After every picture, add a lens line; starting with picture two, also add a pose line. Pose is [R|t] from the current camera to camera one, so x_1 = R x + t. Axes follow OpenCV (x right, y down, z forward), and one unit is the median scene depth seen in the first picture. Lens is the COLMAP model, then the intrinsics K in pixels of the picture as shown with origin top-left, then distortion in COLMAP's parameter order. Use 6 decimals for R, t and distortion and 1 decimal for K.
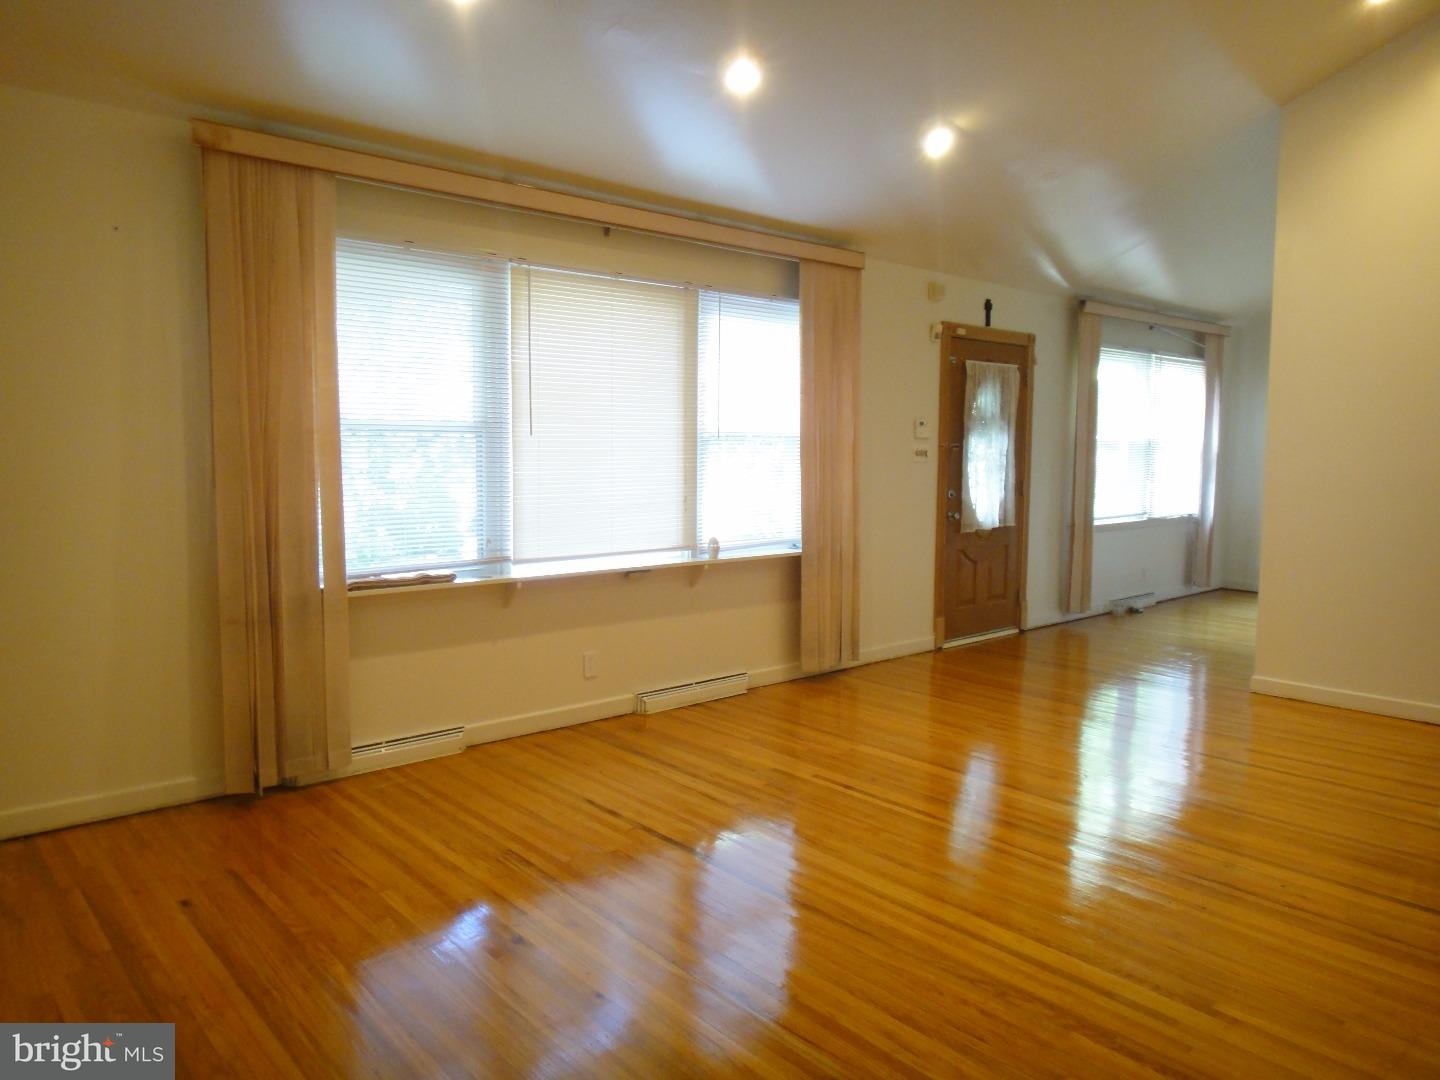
lens RADIAL K [[979.8, 0, 720.1], [0, 979.8, 538.1], [0, 0, 1]] dist [-0.004358, -0.001690]
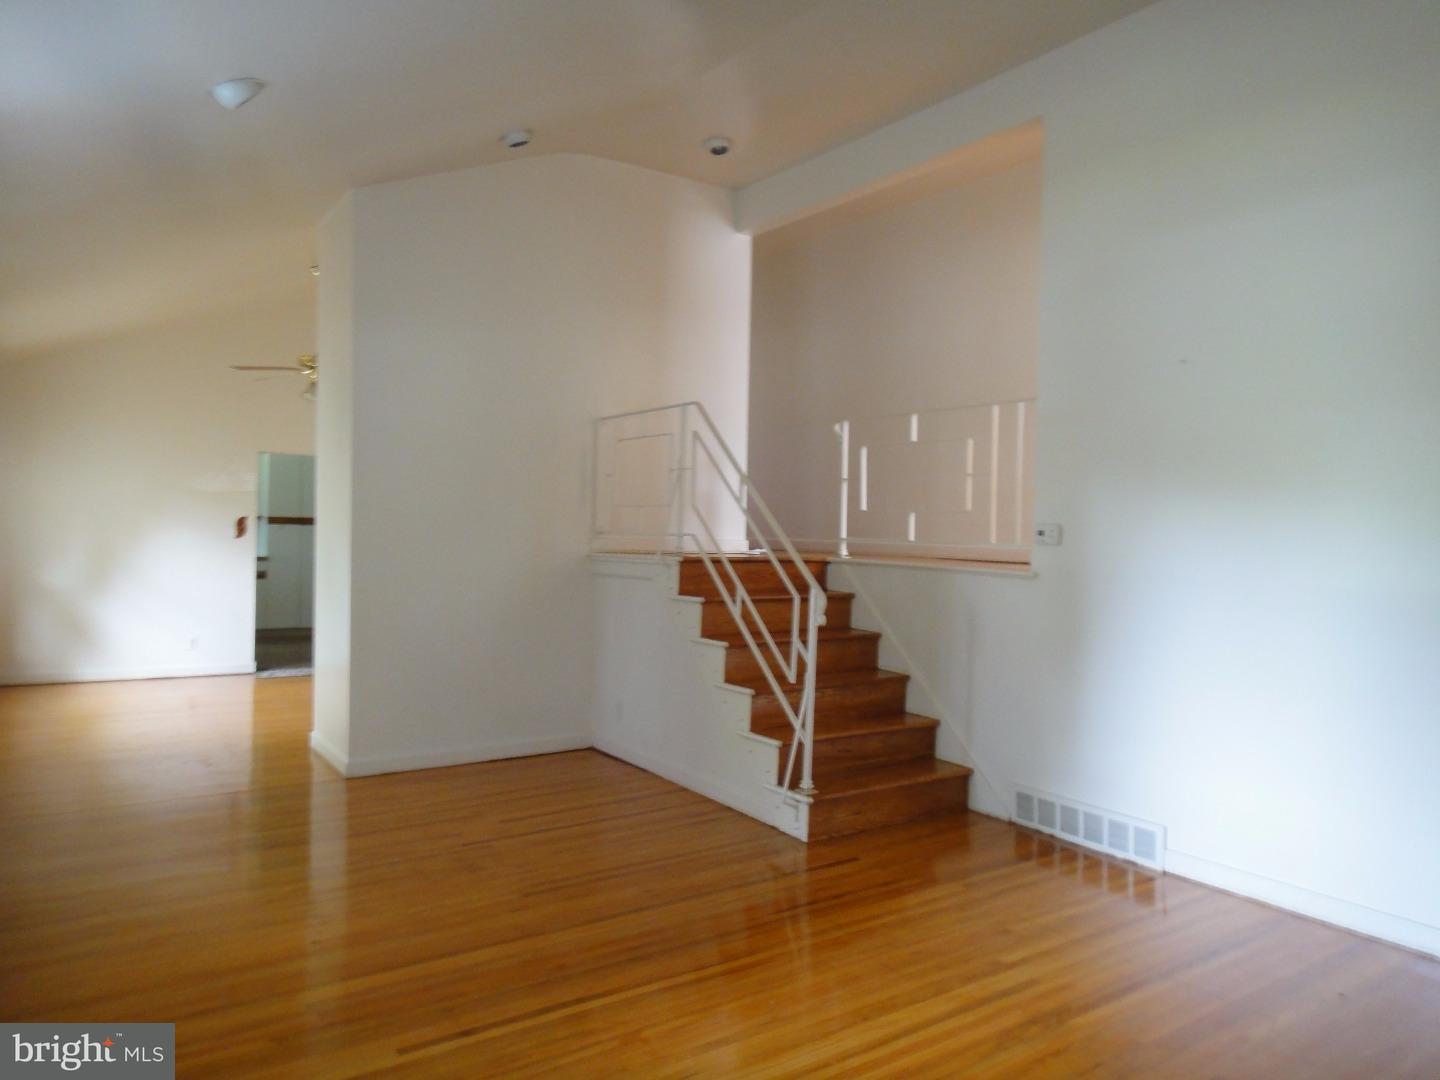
lens RADIAL K [[979.8, 0, 722.4], [0, 979.8, 540.1], [0, 0, 1]] dist [-0.004358, -0.001690]
pose [[0.113213, -0.012996, 0.993486, -0.534349], [0.071337, 0.997440, 0.004919, -0.080072], [-0.991007, 0.070316, 0.113850, 0.742078]]
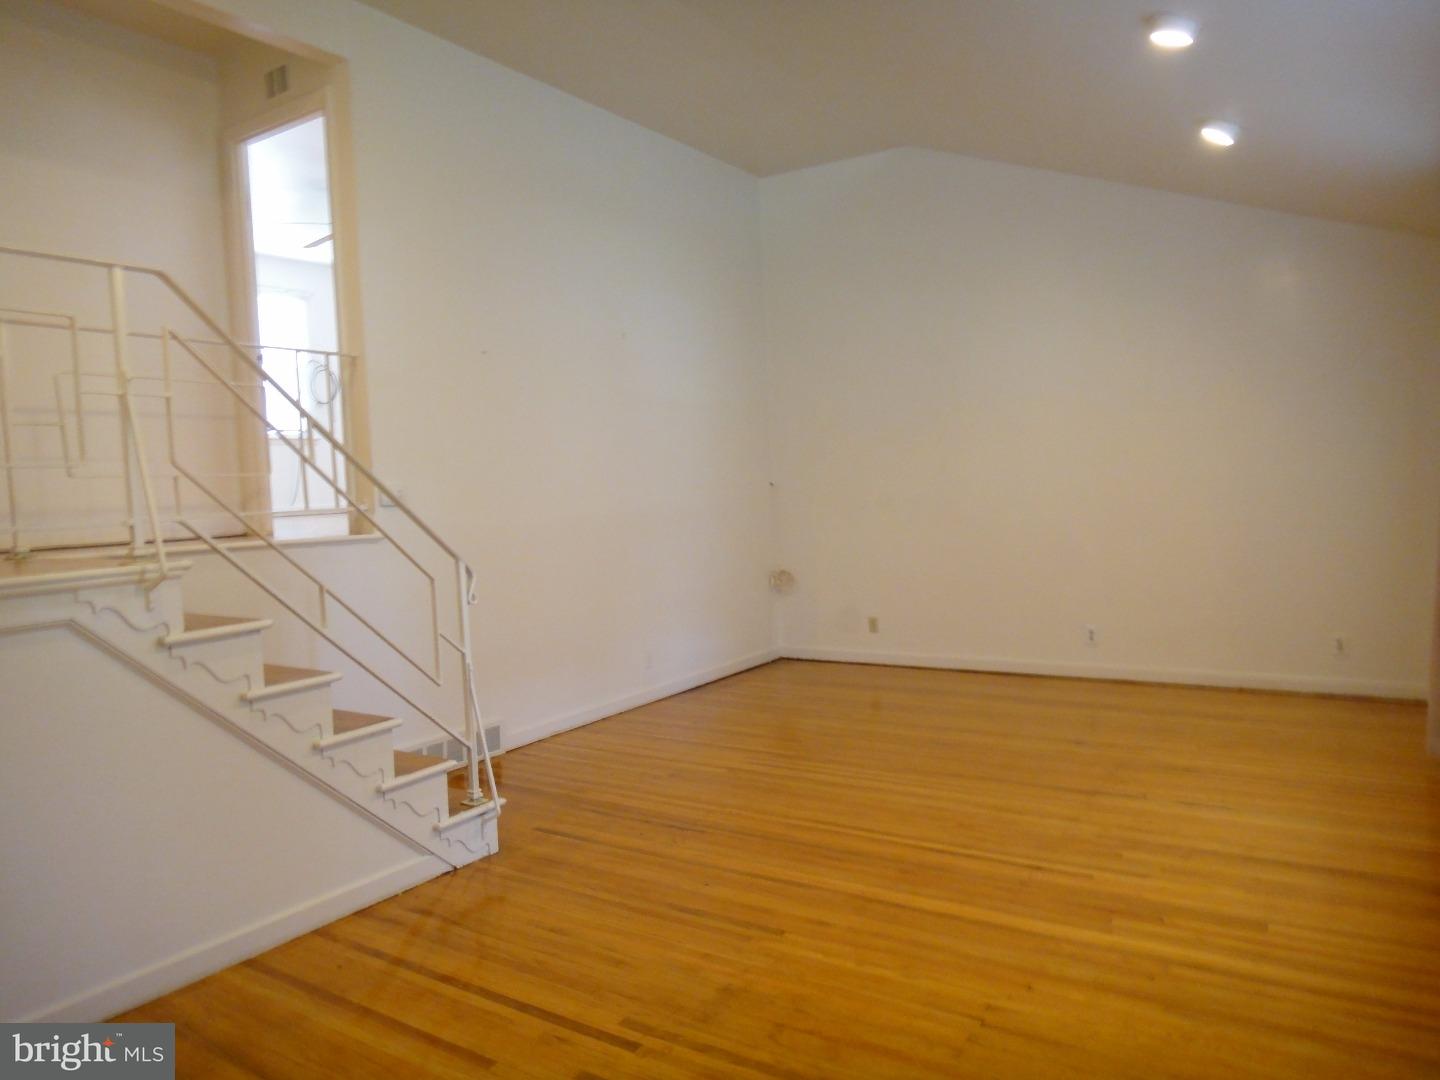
lens RADIAL K [[979.8, 0, 721.0], [0, 979.8, 540.0], [0, 0, 1]] dist [-0.004358, -0.001690]
pose [[-0.964032, 0.050974, -0.260853, 0.633265], [0.011827, 0.988692, 0.149494, -0.175075], [0.265524, 0.141031, -0.953733, 1.765961]]
